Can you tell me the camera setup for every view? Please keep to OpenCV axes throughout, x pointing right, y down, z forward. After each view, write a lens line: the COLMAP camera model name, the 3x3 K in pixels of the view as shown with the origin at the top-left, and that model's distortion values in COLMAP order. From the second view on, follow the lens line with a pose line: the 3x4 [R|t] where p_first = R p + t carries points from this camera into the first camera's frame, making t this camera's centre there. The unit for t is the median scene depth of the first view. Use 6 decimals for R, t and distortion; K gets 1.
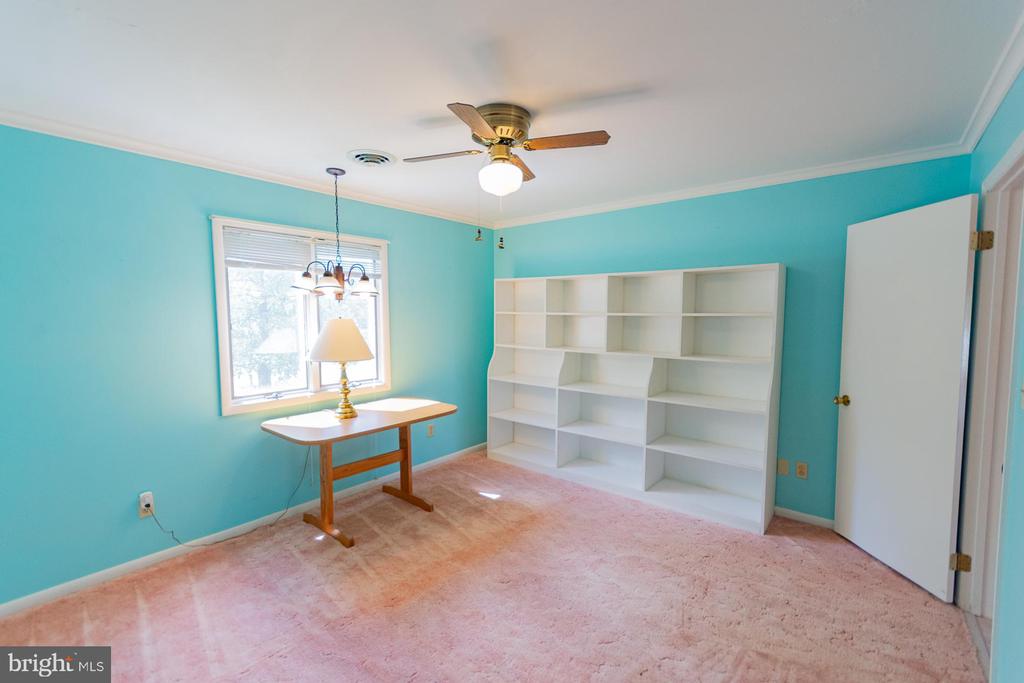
lens RADIAL K [[449.0, 0, 512.9], [0, 449.0, 343.4], [0, 0, 1]] dist [0.010505, -0.002559]
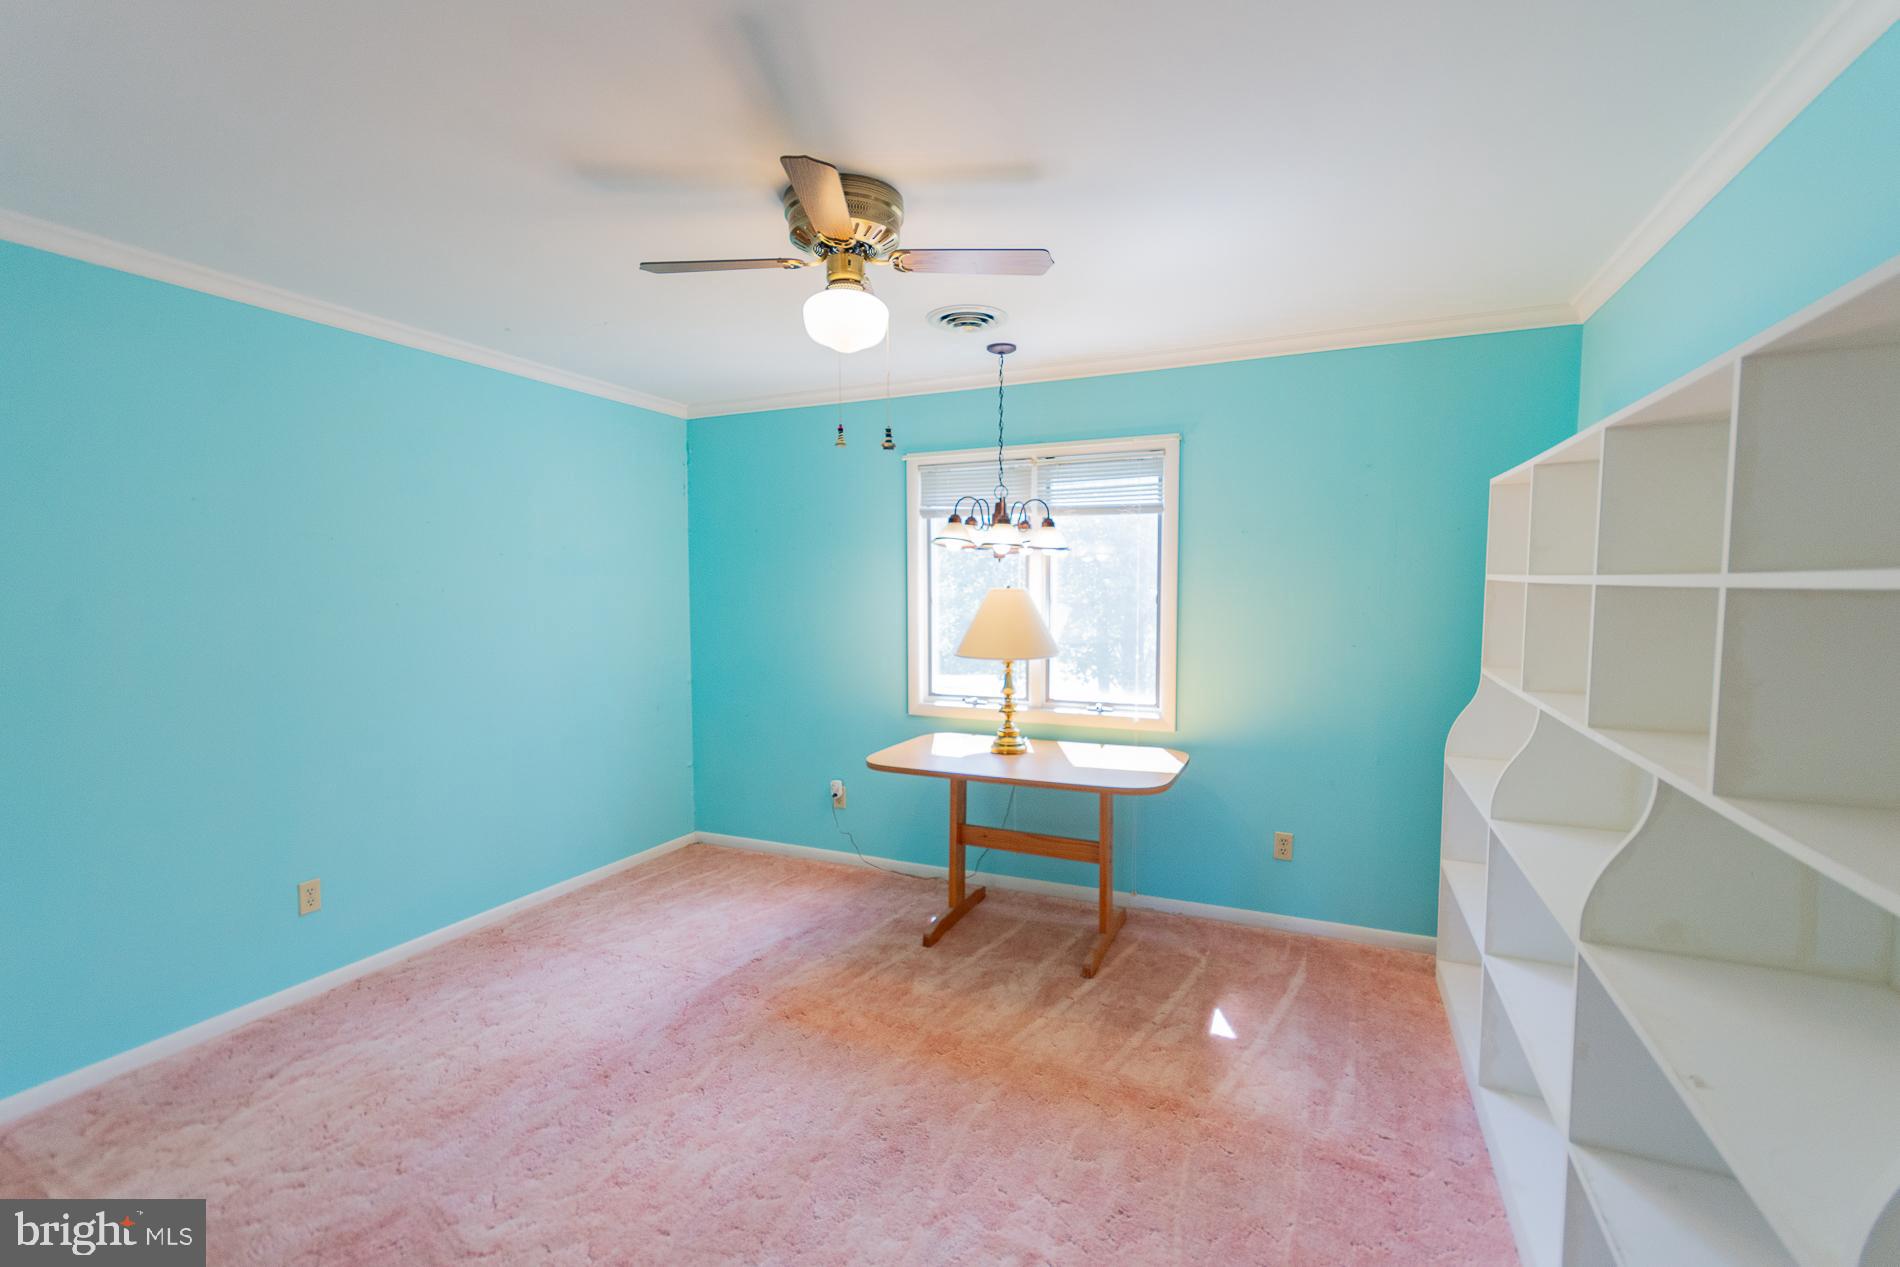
lens RADIAL K [[833.0, 0, 946.1], [0, 833.0, 640.6], [0, 0, 1]] dist [0.010505, -0.002559]
pose [[0.269583, 0.067506, -0.960608, 0.682830], [-0.063199, 0.996630, 0.052302, -0.039403], [0.960901, 0.046609, 0.272940, 0.621027]]
